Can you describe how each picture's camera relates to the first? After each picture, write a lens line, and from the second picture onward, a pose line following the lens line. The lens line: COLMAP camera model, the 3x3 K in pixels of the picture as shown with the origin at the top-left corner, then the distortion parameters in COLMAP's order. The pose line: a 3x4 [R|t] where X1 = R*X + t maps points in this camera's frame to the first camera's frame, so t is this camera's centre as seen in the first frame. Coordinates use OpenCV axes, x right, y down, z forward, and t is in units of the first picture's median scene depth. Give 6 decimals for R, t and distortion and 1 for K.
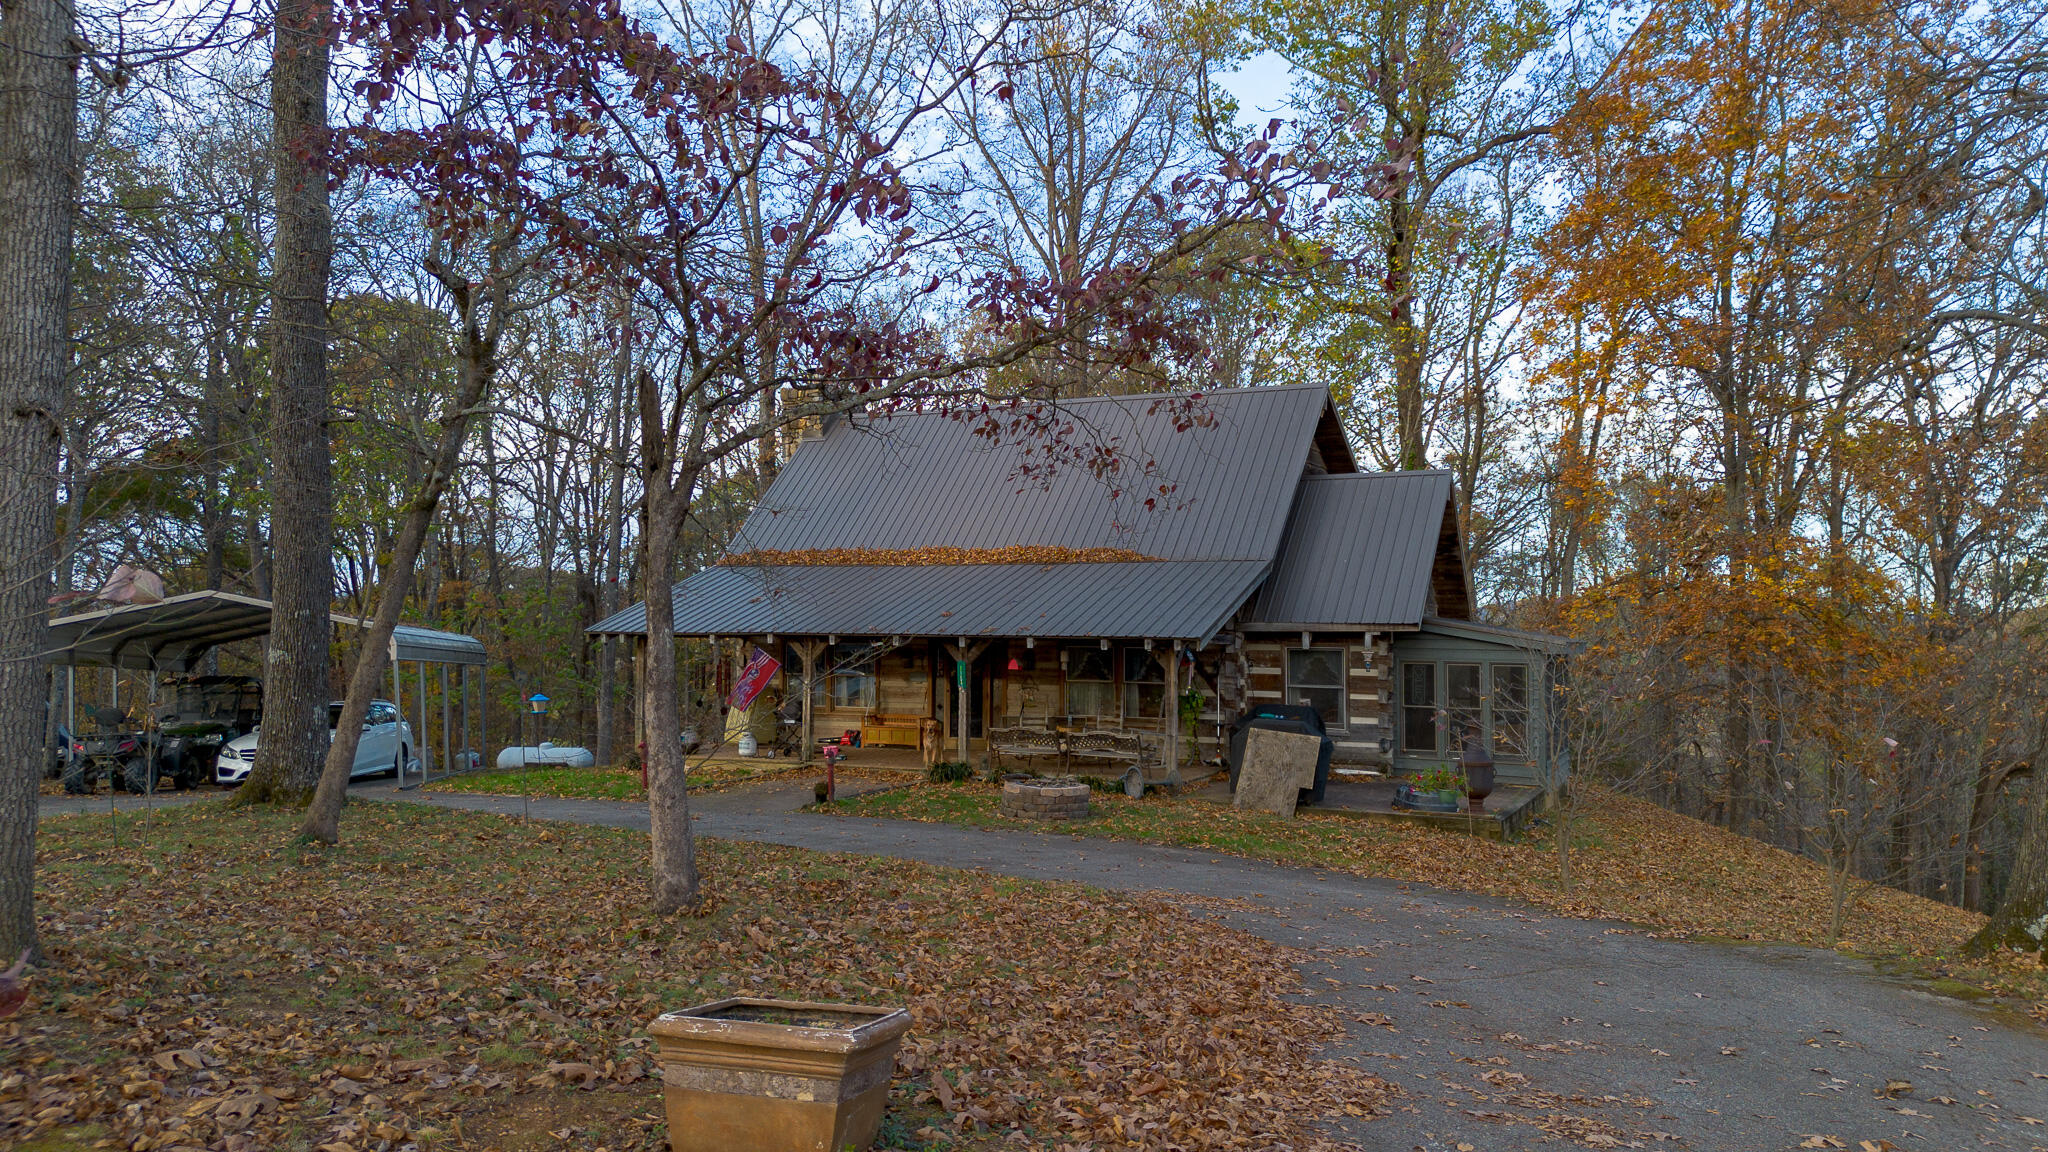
lens RADIAL K [[1443.7, 0, 1026.3], [0, 1443.7, 580.6], [0, 0, 1]] dist [0.071194, -0.065707]
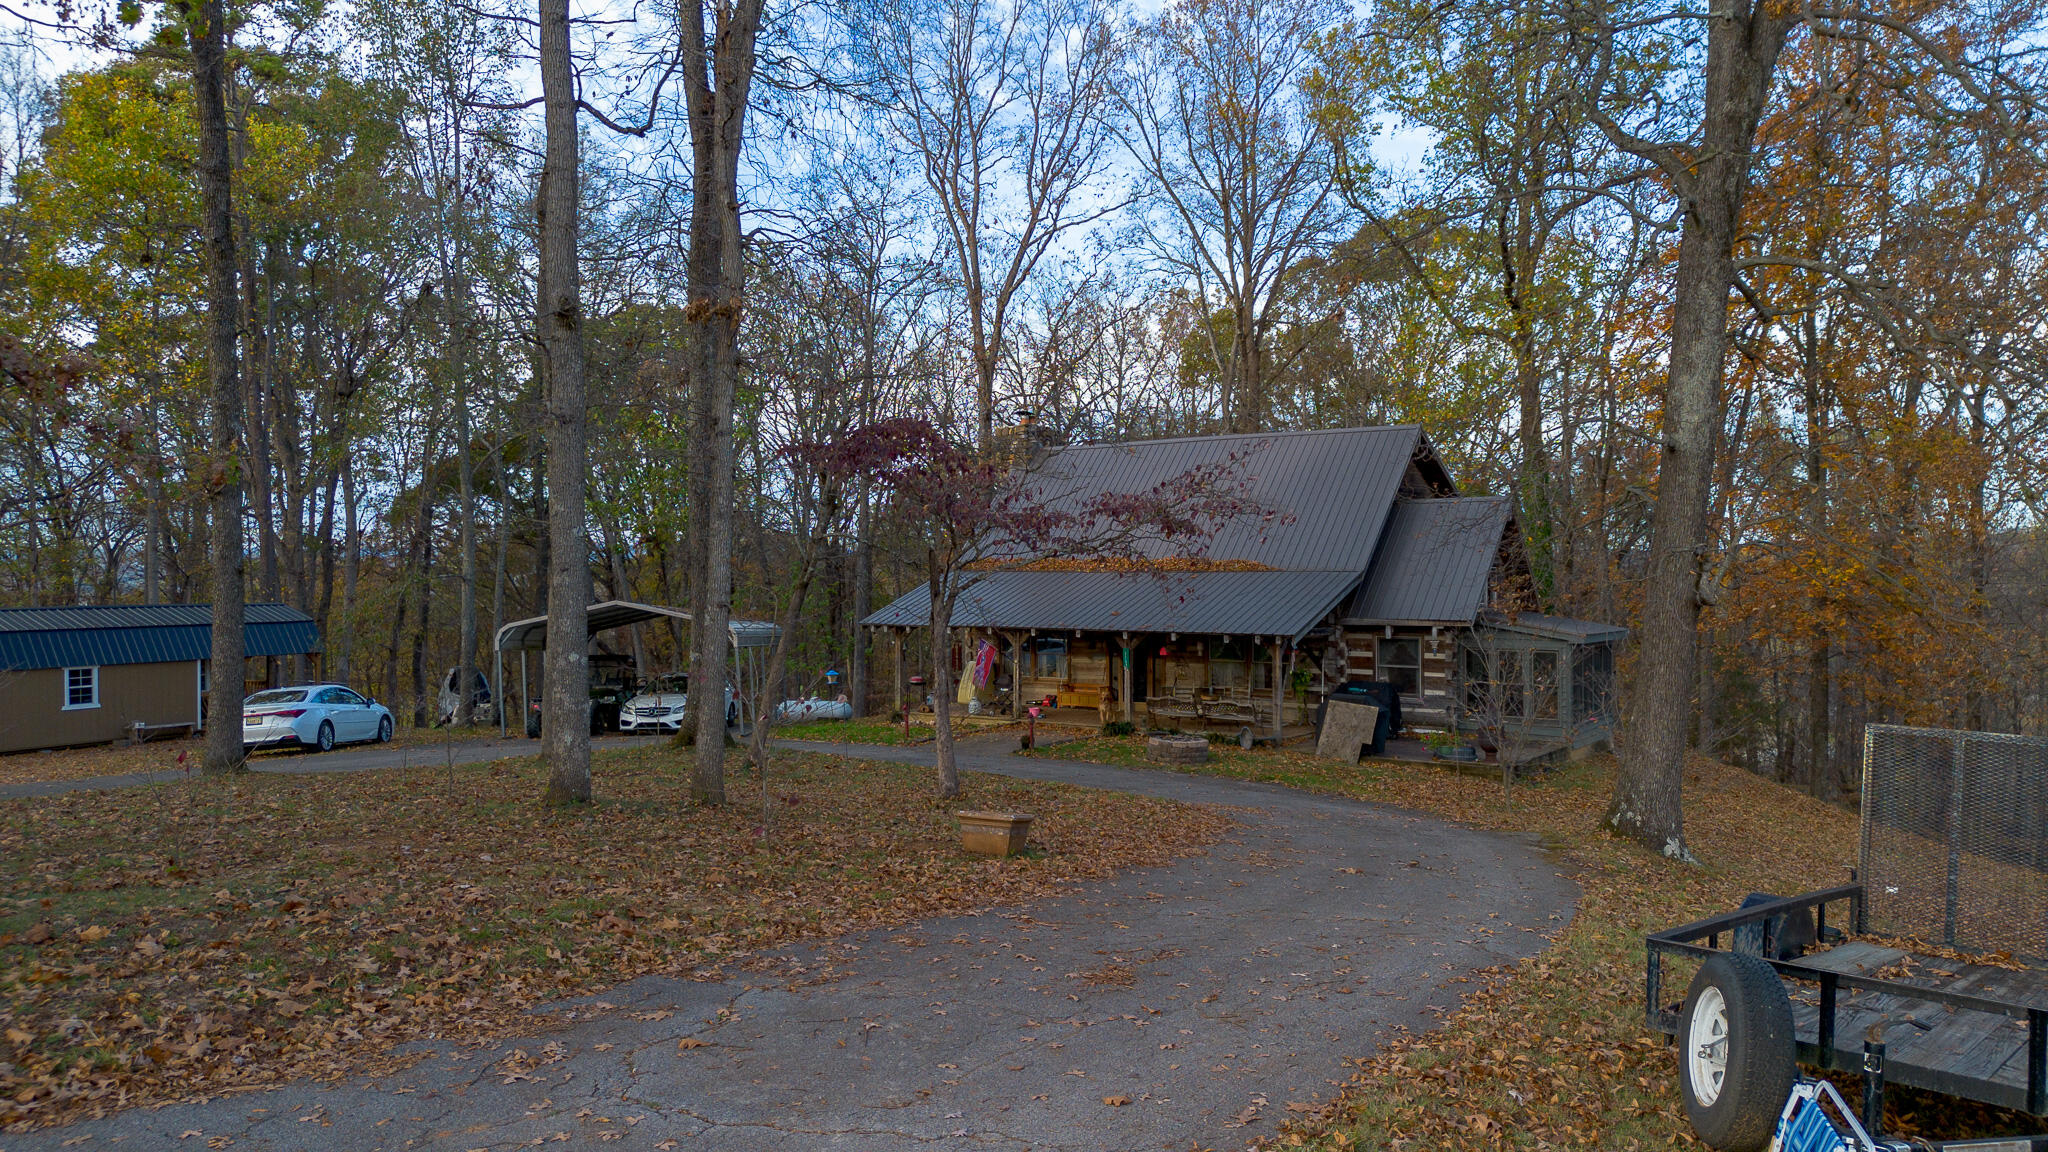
lens RADIAL K [[1443.7, 0, 1023.7], [0, 1443.7, 573.7], [0, 0, 1]] dist [0.071194, -0.065707]
pose [[0.988527, -0.006889, -0.150888, 0.063999], [0.011611, 0.999469, 0.030432, -0.056076], [0.150598, -0.031835, 0.988082, -0.357957]]
